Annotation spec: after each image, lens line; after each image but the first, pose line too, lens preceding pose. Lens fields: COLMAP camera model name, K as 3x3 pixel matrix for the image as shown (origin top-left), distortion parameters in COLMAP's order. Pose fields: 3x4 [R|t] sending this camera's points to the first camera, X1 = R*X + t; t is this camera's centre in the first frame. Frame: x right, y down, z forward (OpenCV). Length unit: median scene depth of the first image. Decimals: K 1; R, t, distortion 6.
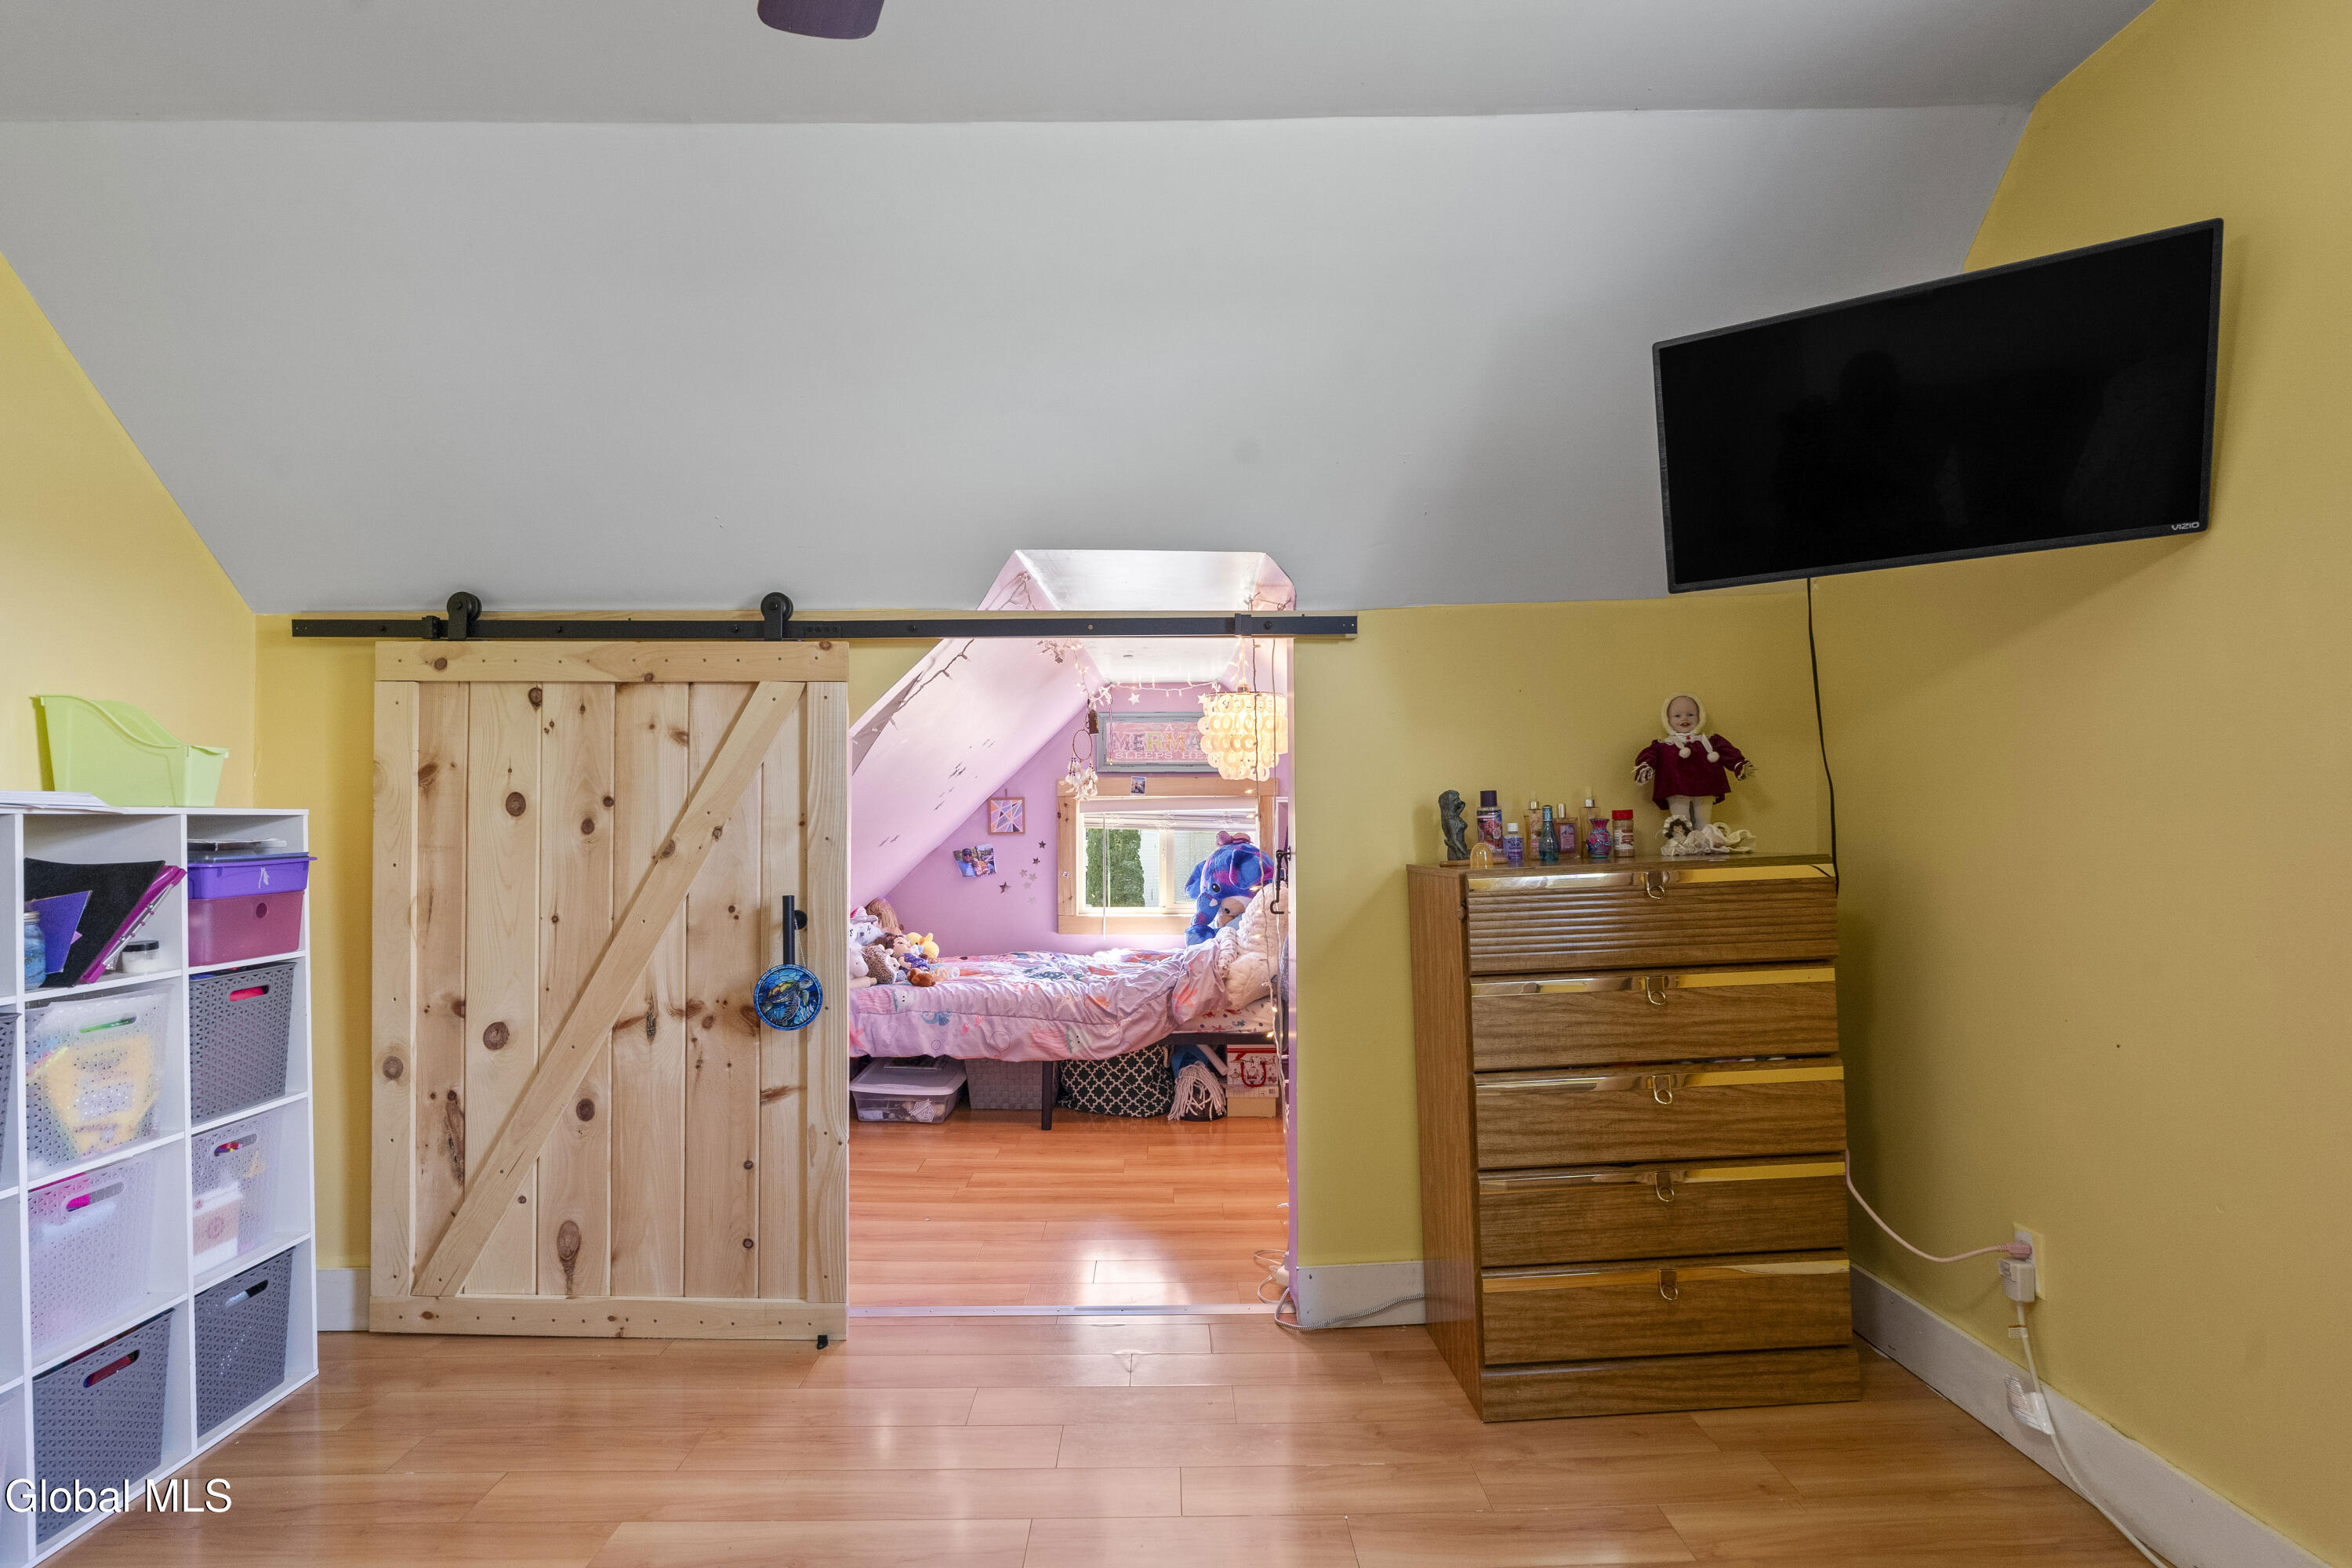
lens RADIAL K [[1082.4, 0, 1191.9], [0, 1082.4, 807.9], [0, 0, 1]] dist [-0.007124, 0.002144]
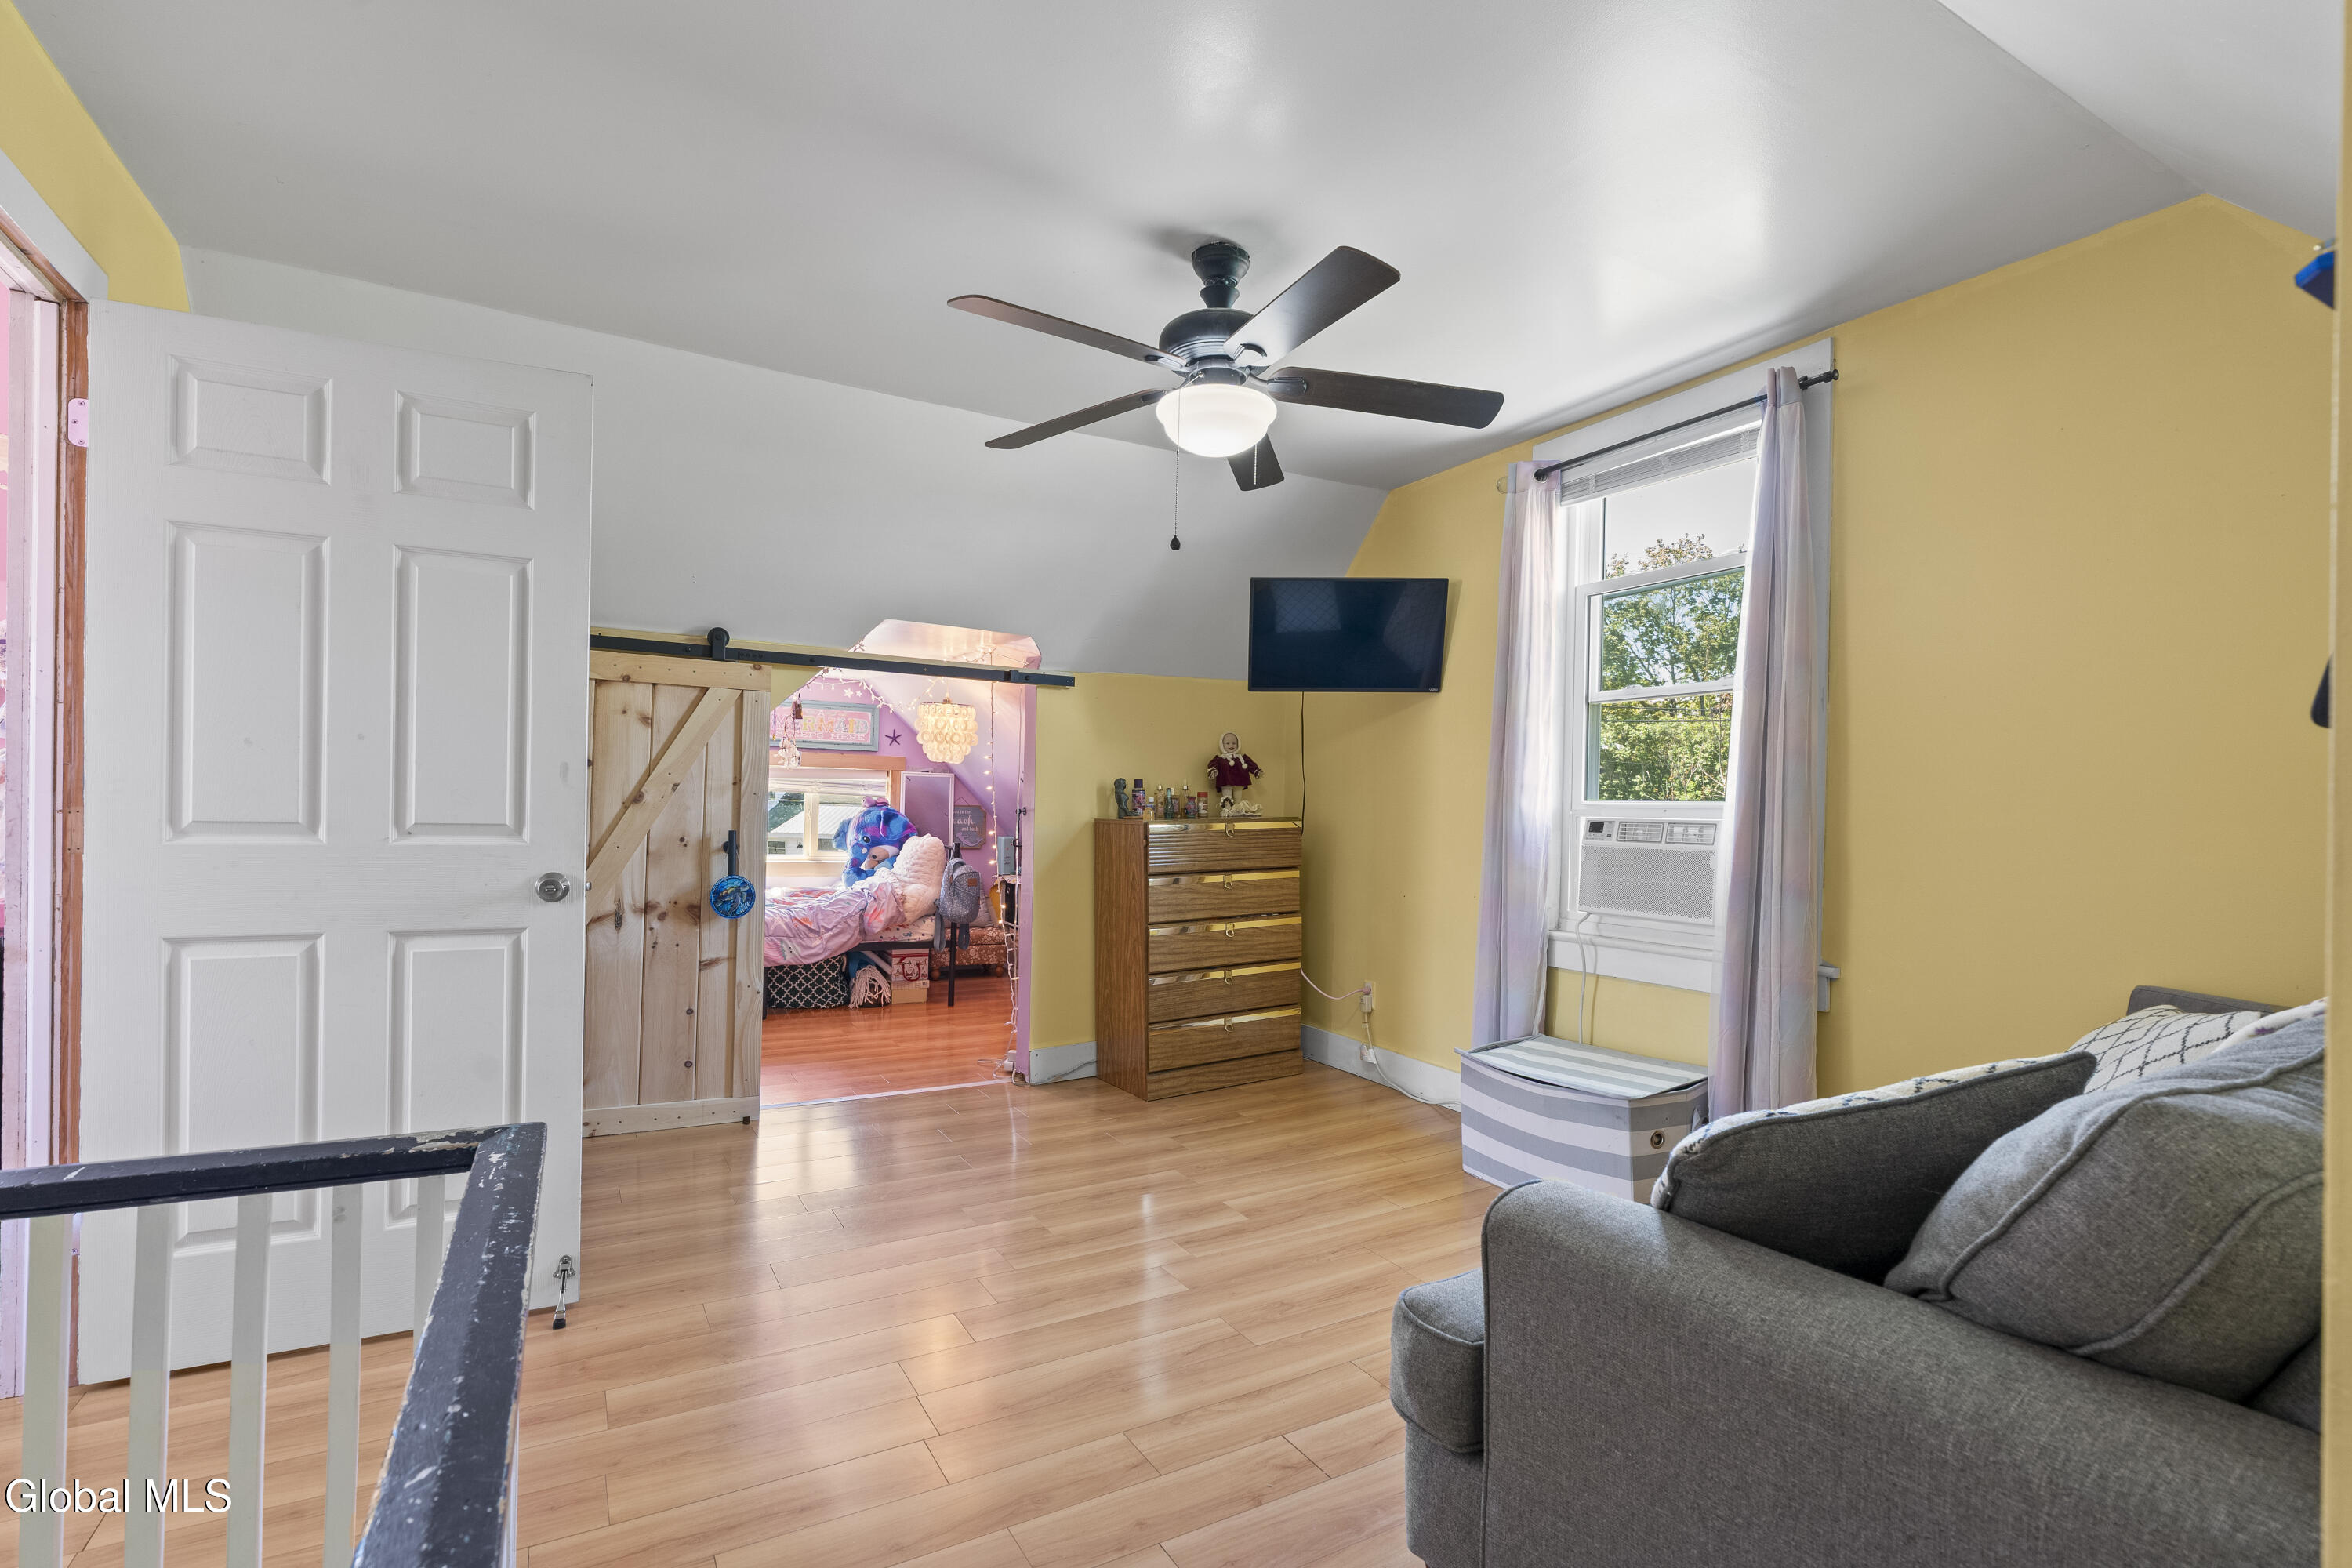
lens RADIAL K [[1082.4, 0, 1165.6], [0, 1082.4, 785.5], [0, 0, 1]] dist [-0.007124, 0.002144]
pose [[0.870968, 0.035319, 0.490068, -0.578087], [-0.037580, 0.999280, -0.005228, 0.002686], [-0.489900, -0.013864, 0.871669, -0.610088]]
